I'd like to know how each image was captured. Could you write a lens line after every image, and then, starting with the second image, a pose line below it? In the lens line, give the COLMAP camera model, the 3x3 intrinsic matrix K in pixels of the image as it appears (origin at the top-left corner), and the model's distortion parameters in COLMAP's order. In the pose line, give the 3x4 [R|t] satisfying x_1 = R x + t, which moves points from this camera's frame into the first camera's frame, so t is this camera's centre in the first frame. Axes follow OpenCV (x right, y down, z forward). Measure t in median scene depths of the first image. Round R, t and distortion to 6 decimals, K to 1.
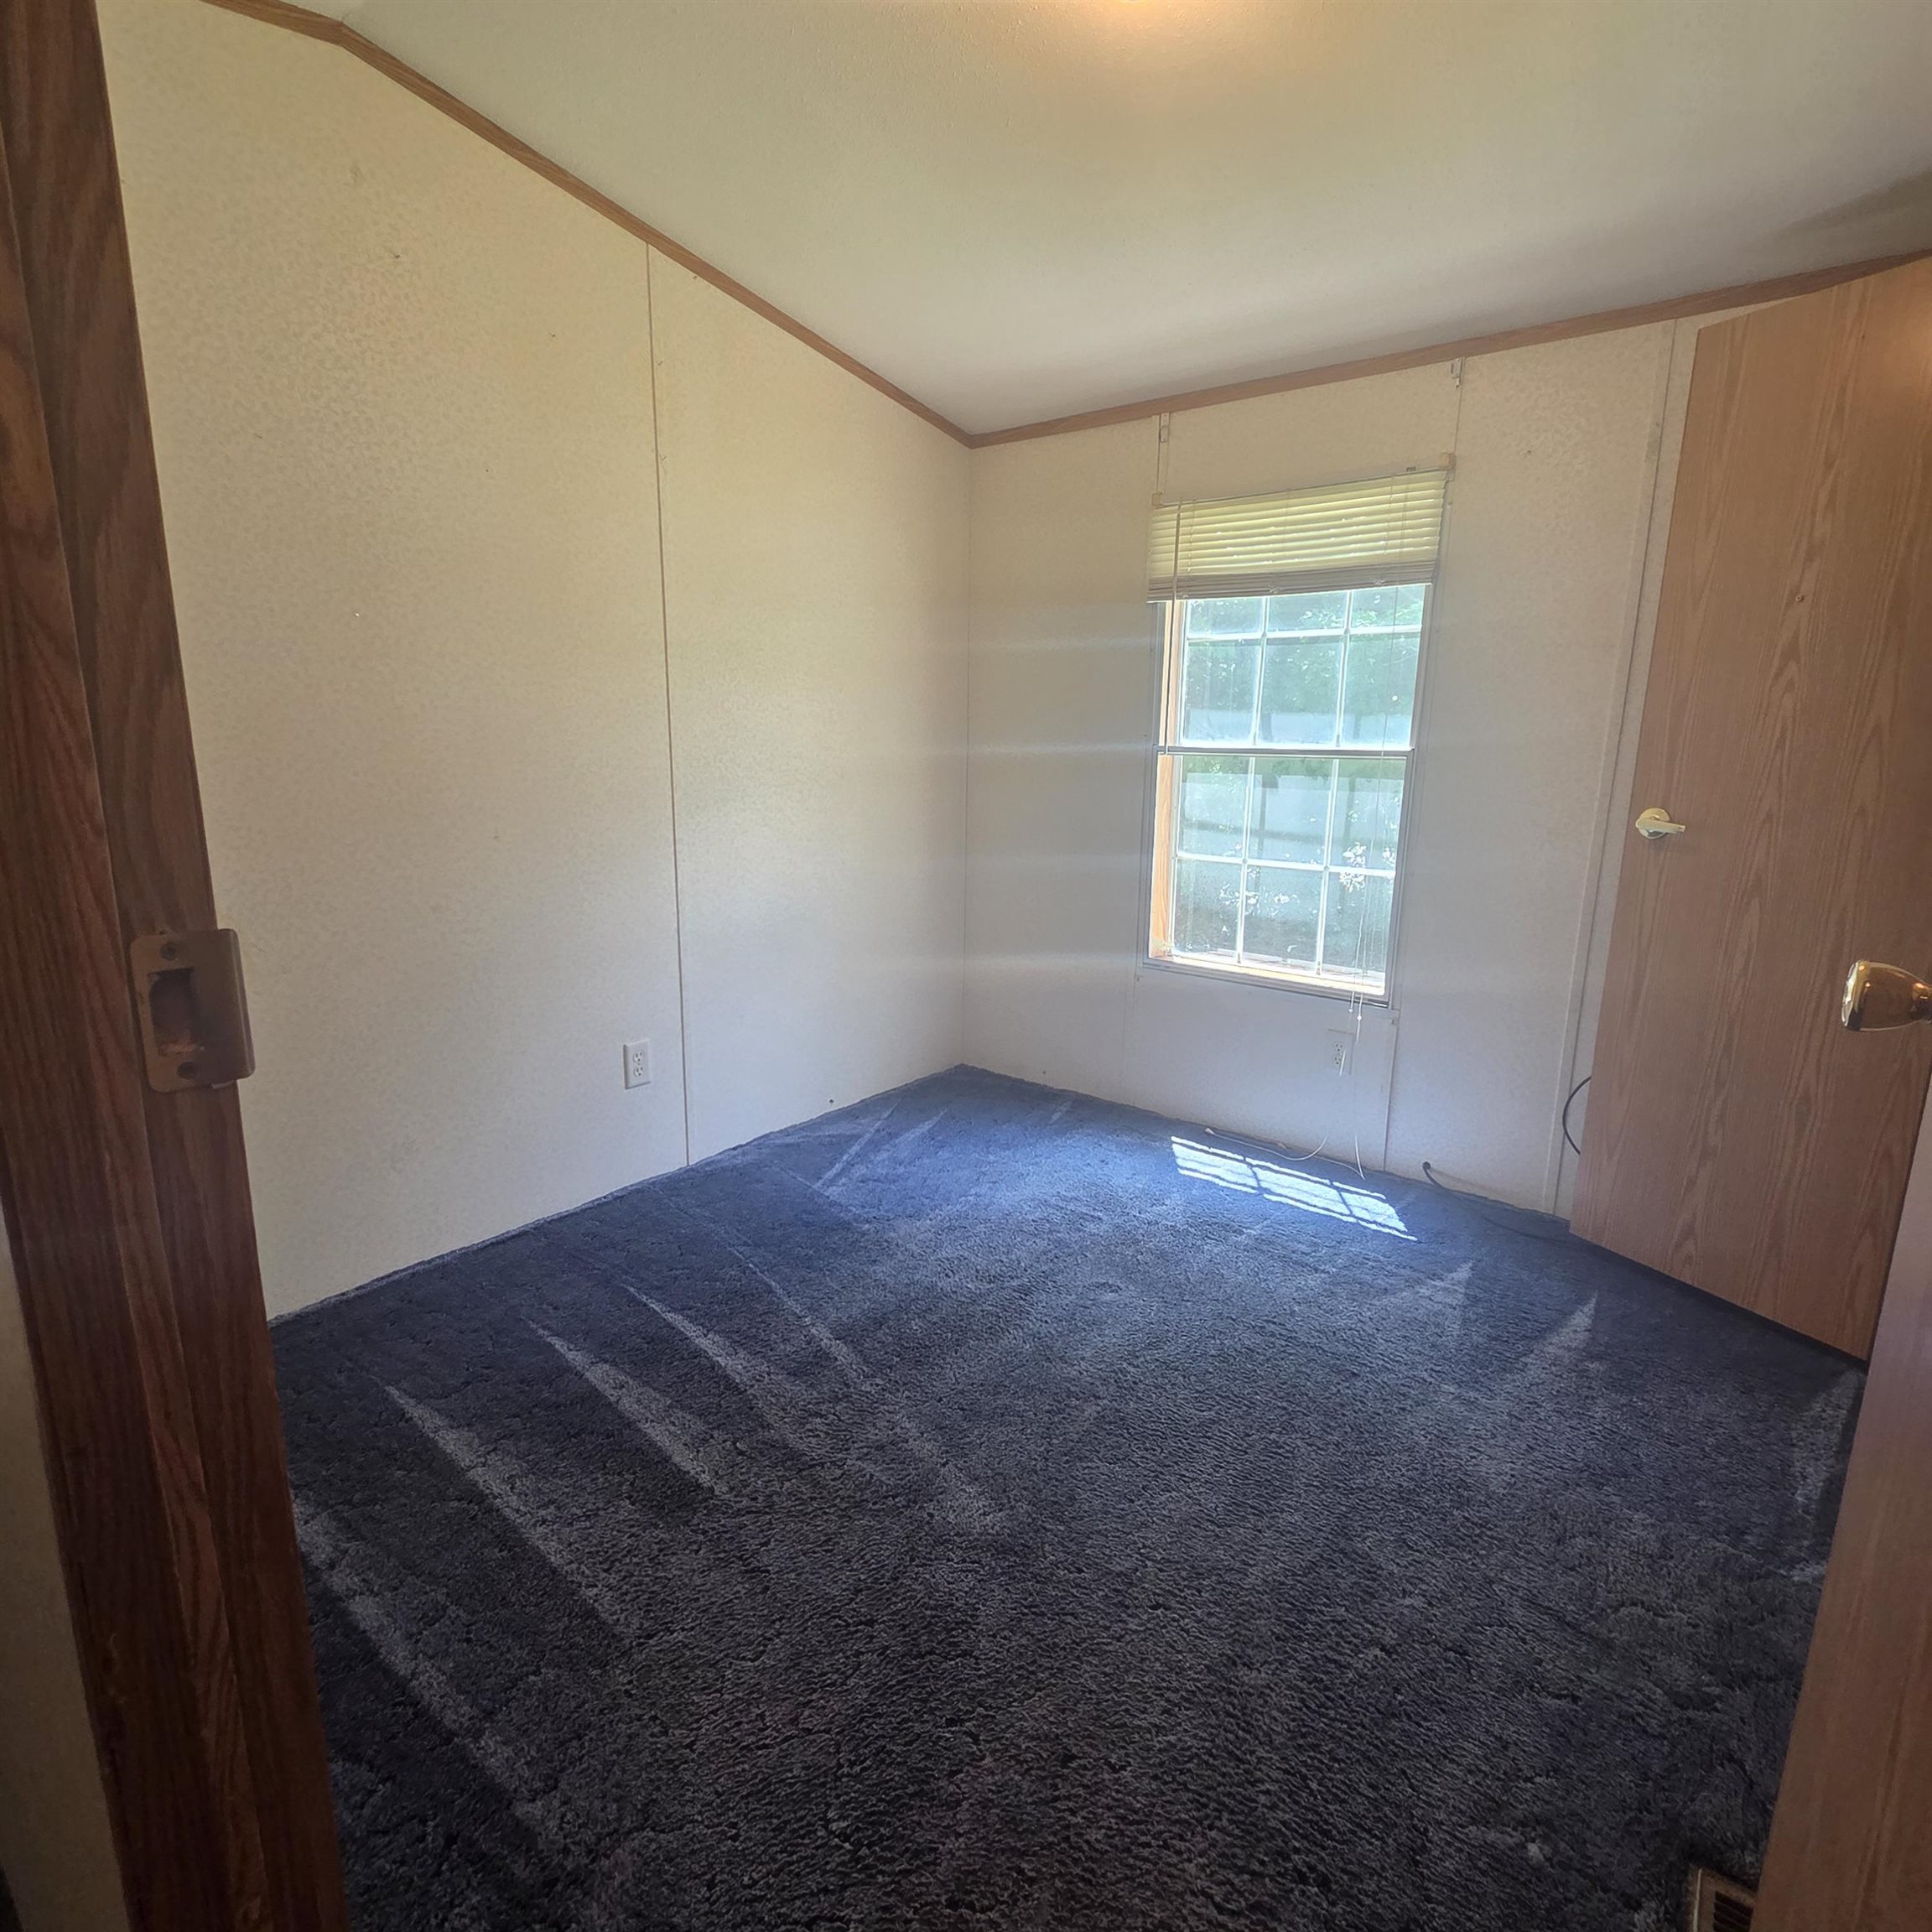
lens RADIAL K [[1059.9, 0, 962.9], [0, 1059.9, 968.3], [0, 0, 1]] dist [0.005458, -0.003094]
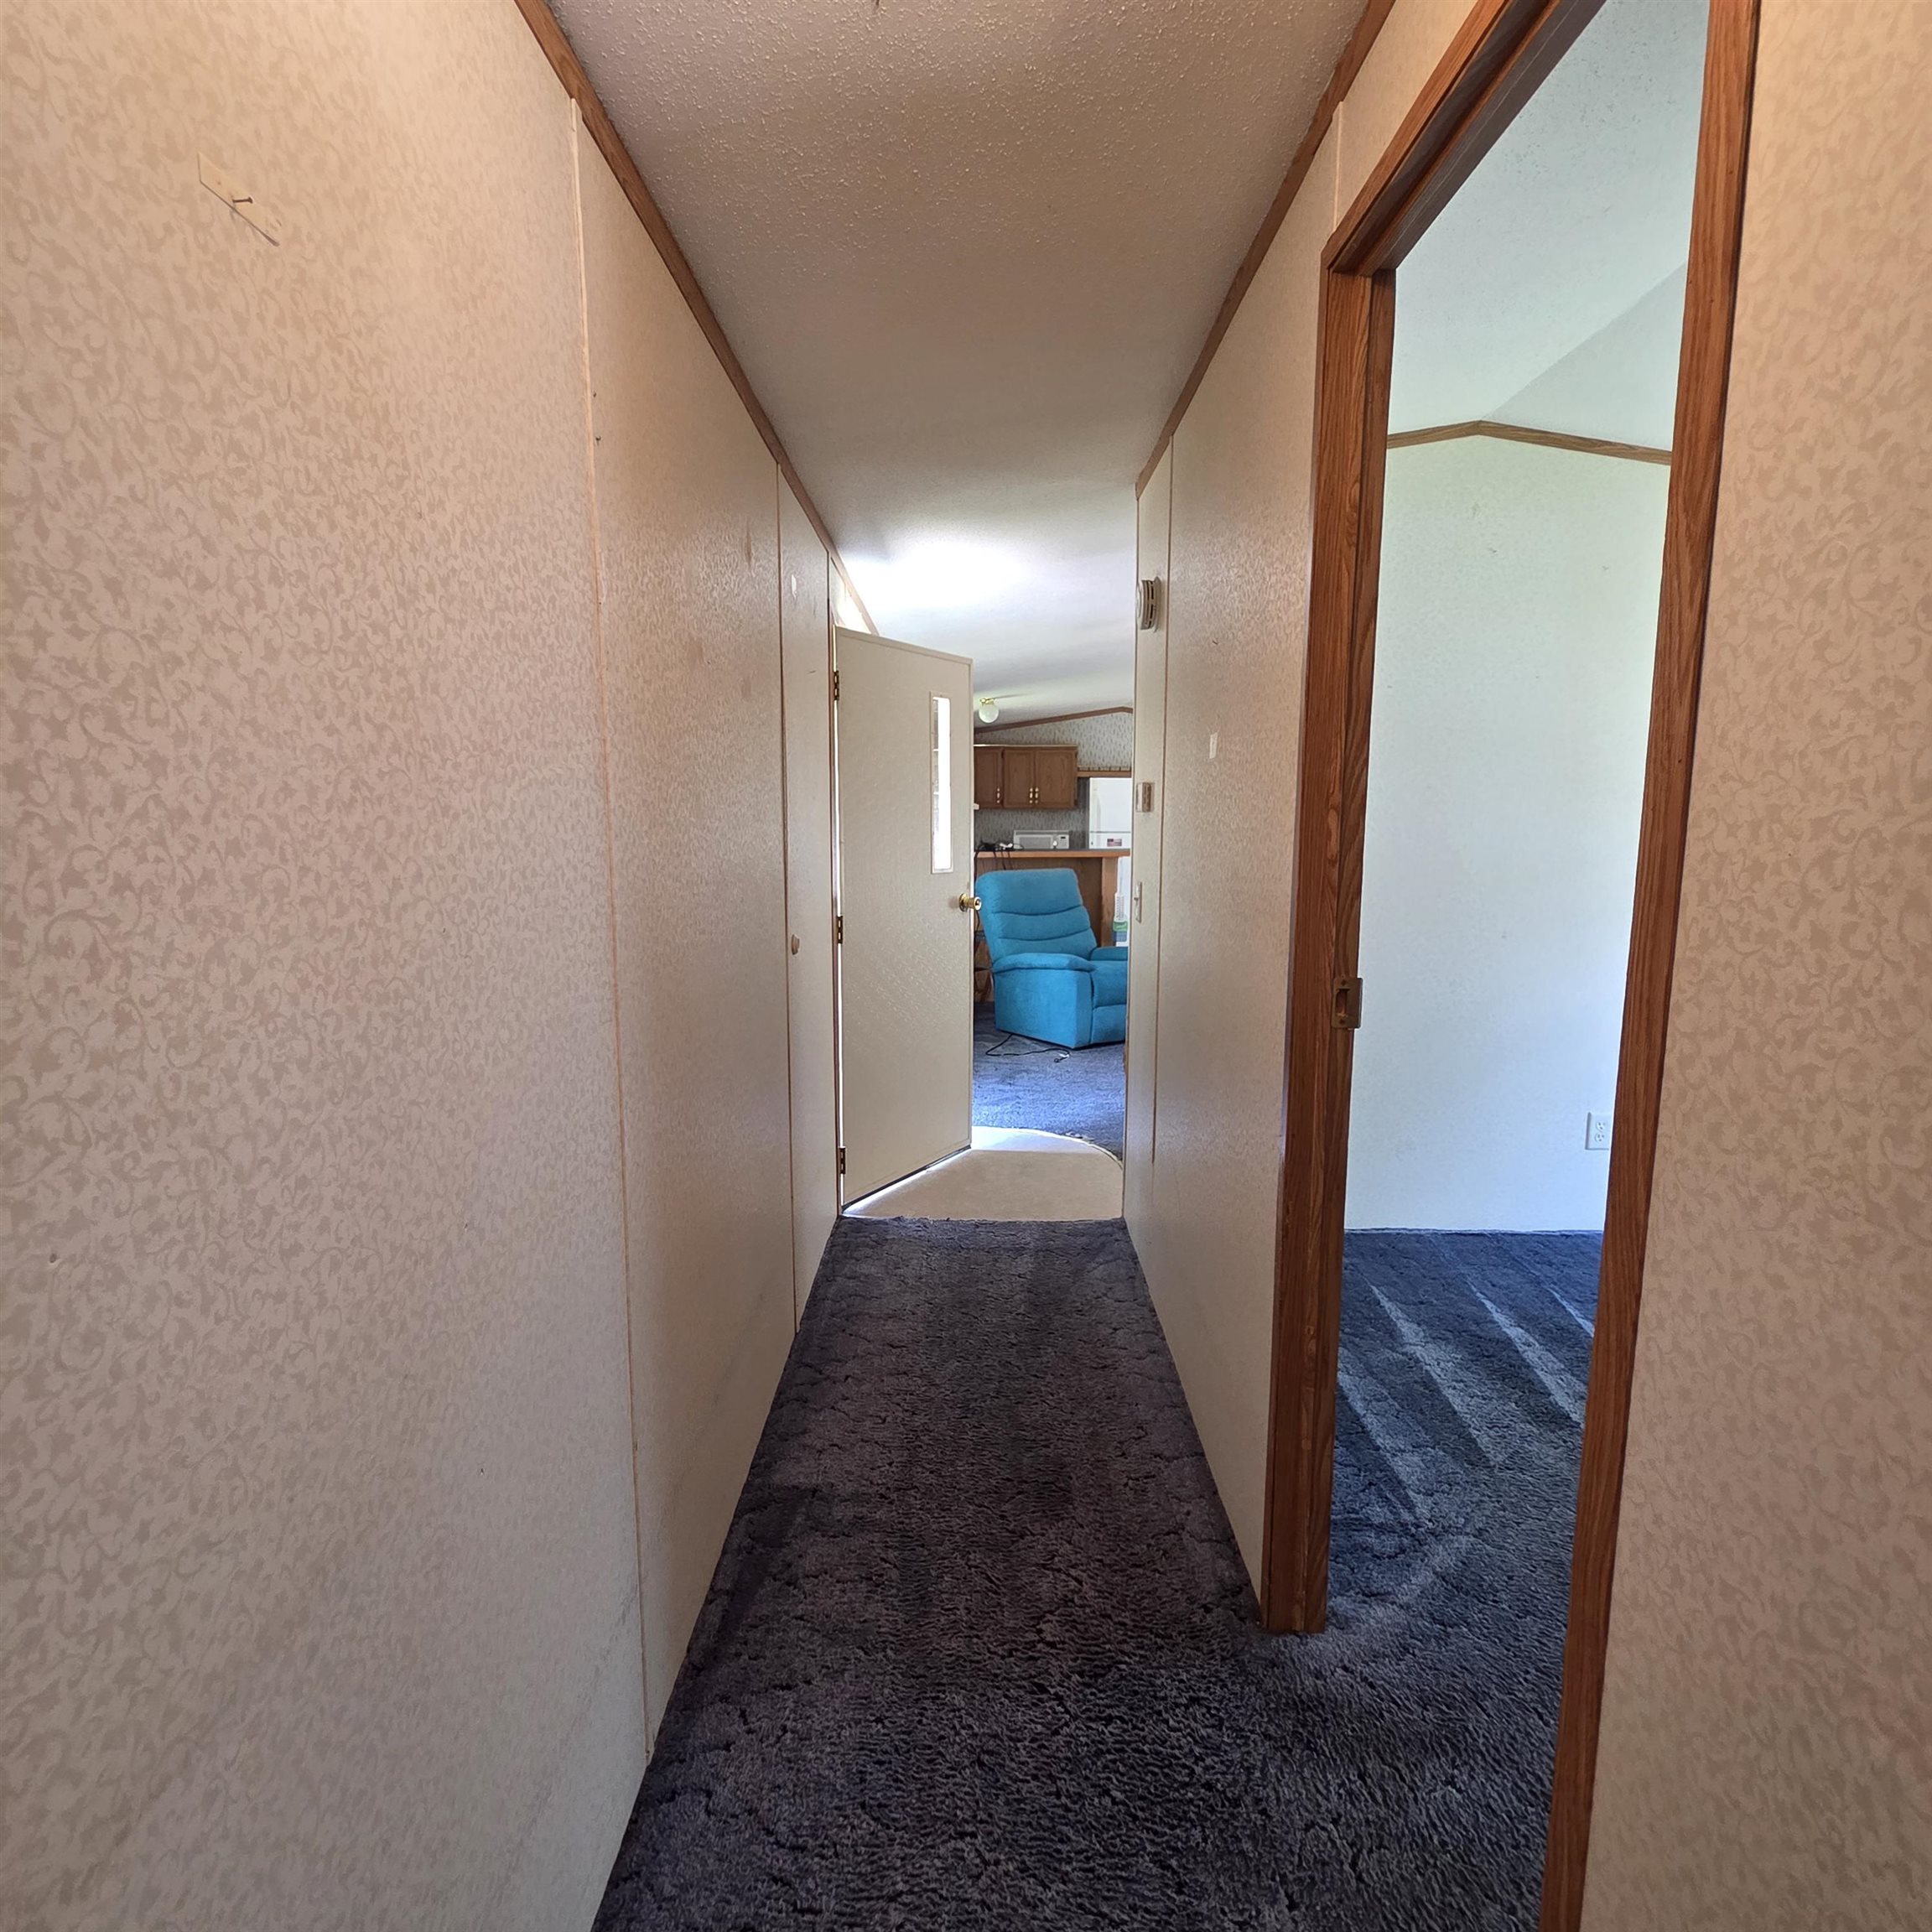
lens RADIAL K [[1059.9, 0, 962.9], [0, 1059.9, 968.3], [0, 0, 1]] dist [0.005458, -0.003094]
pose [[0.607765, 0.094203, -0.788510, 0.324622], [-0.155395, 0.987851, -0.001757, 0.038477], [0.778764, 0.123599, 0.615020, -0.566780]]
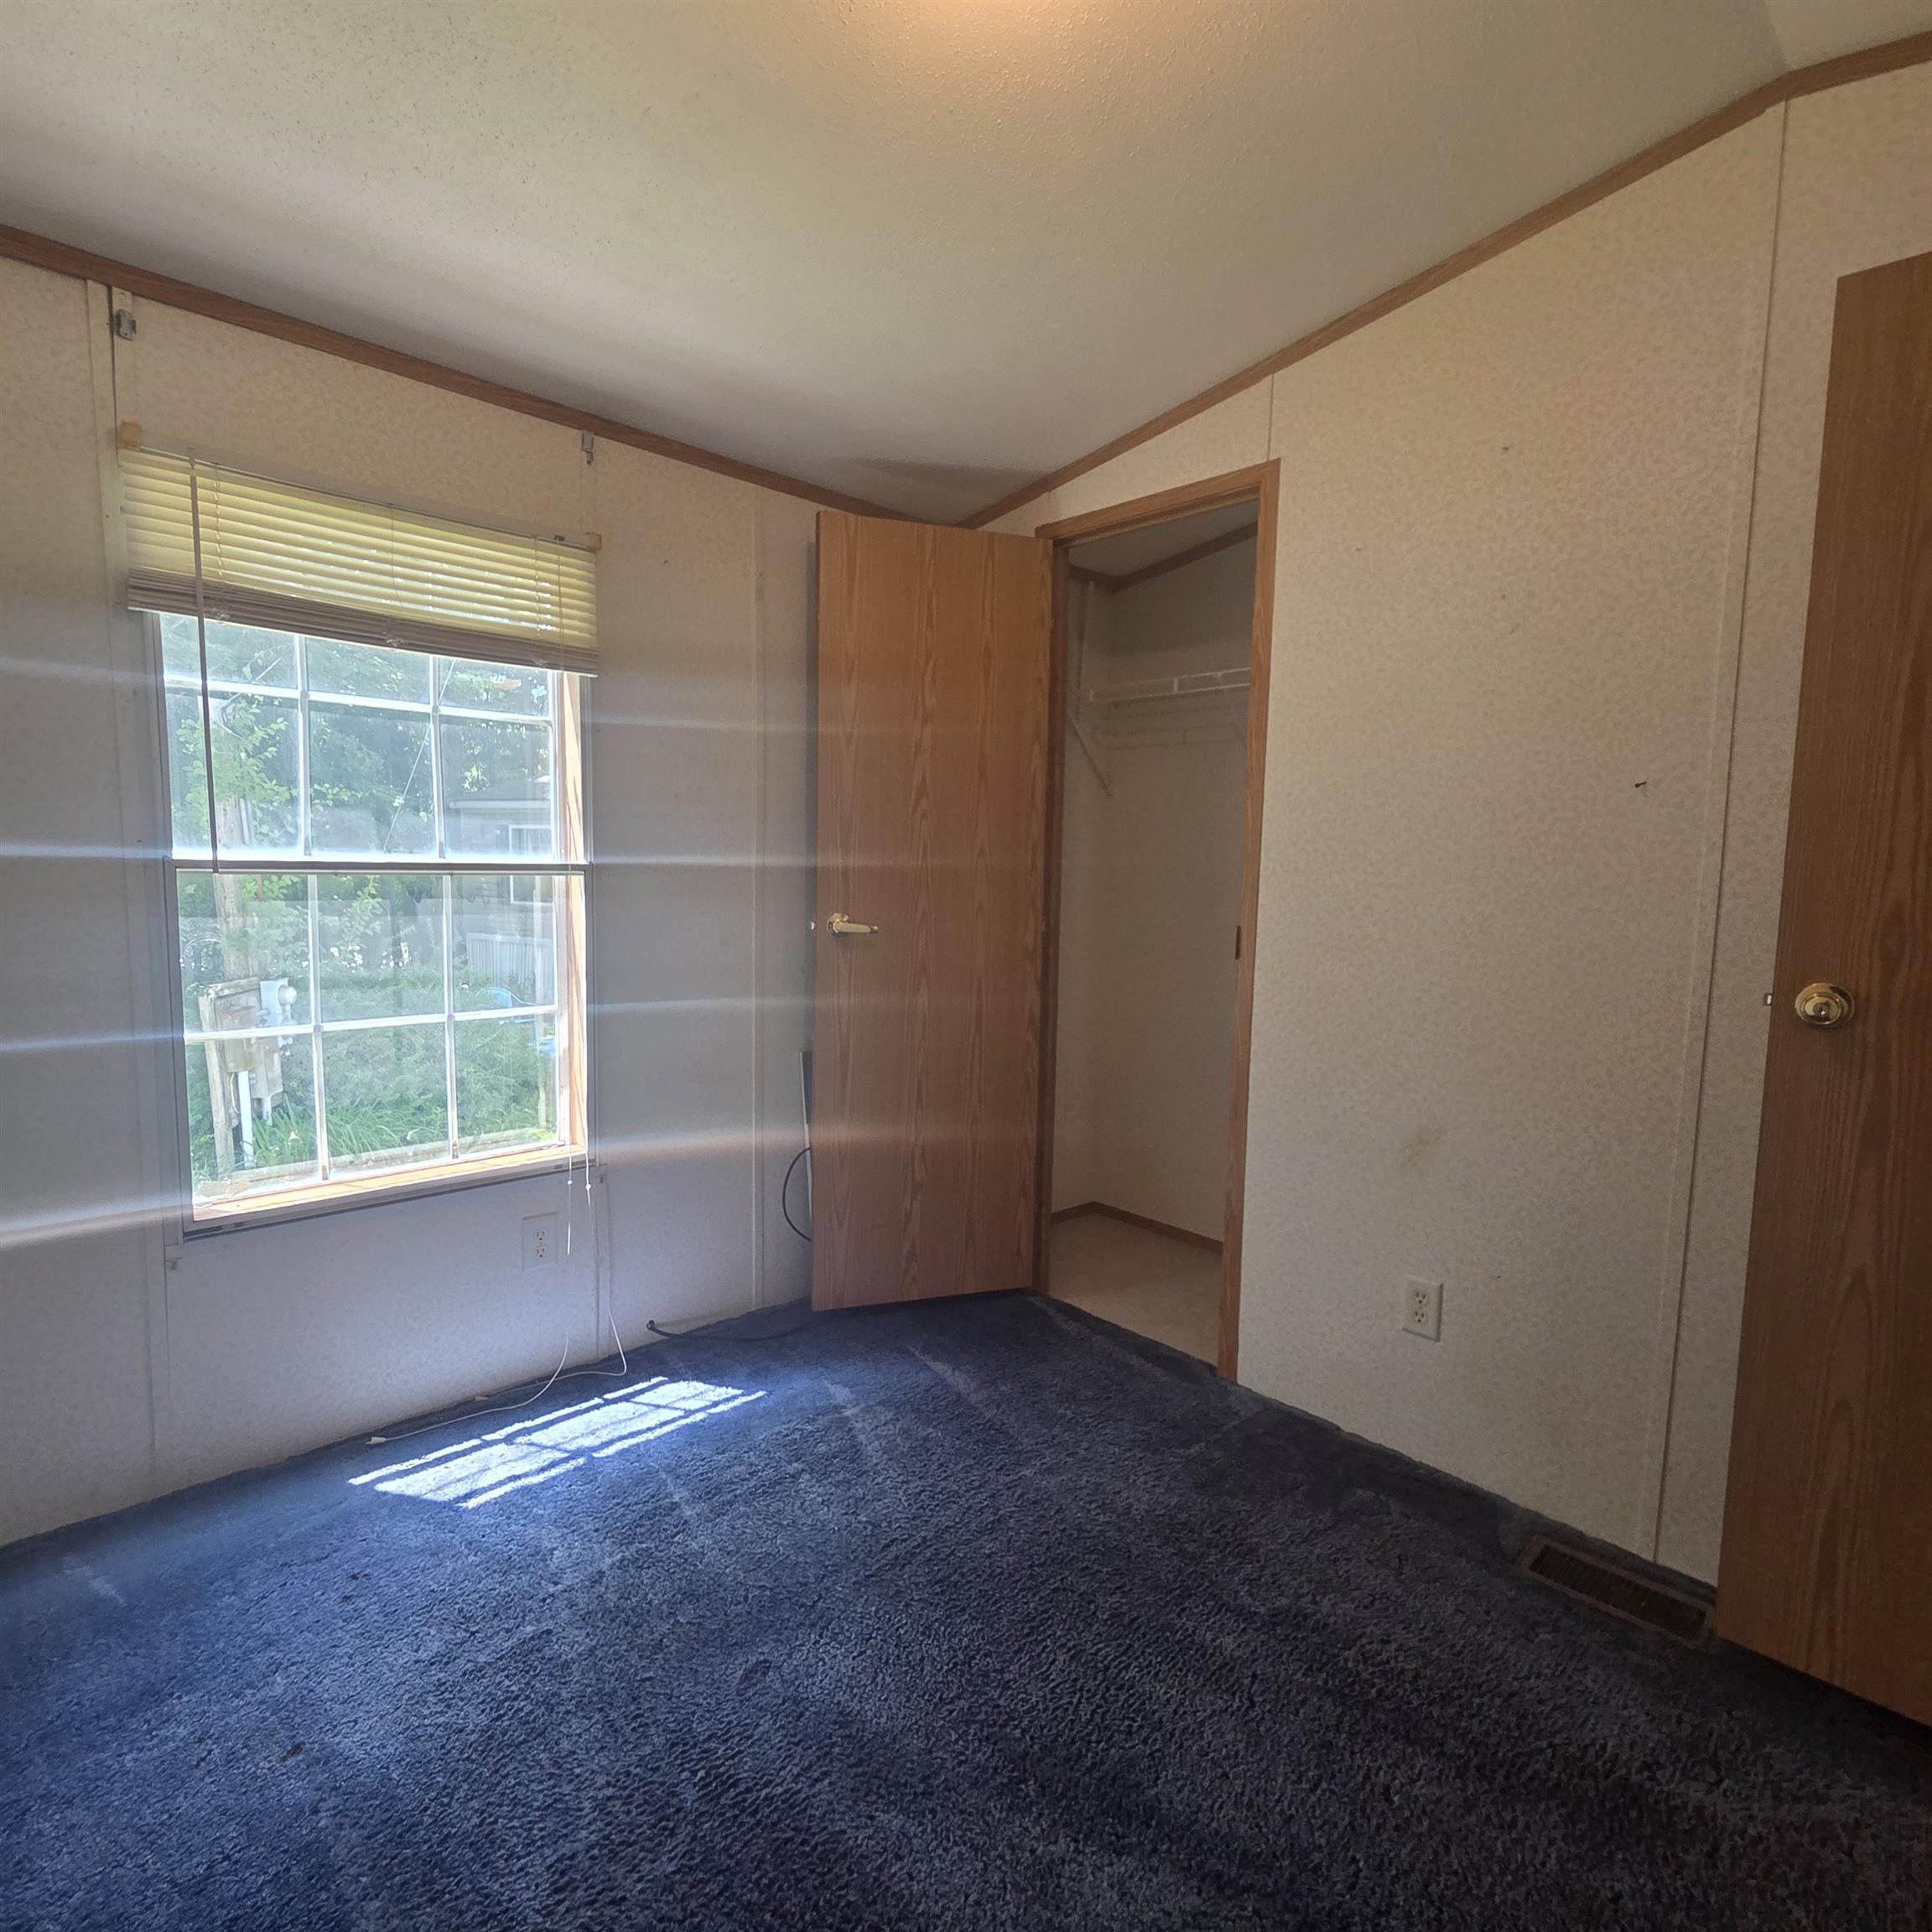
lens RADIAL K [[1049.6, 0, 966.0], [0, 1049.6, 966.0], [0, 0, 1]] dist [0.003233, -0.008069]
pose [[0.149874, -0.113561, 0.982162, -0.356431], [0.189249, 0.978309, 0.084237, -0.133634], [-0.970424, 0.173249, 0.168115, 0.554380]]
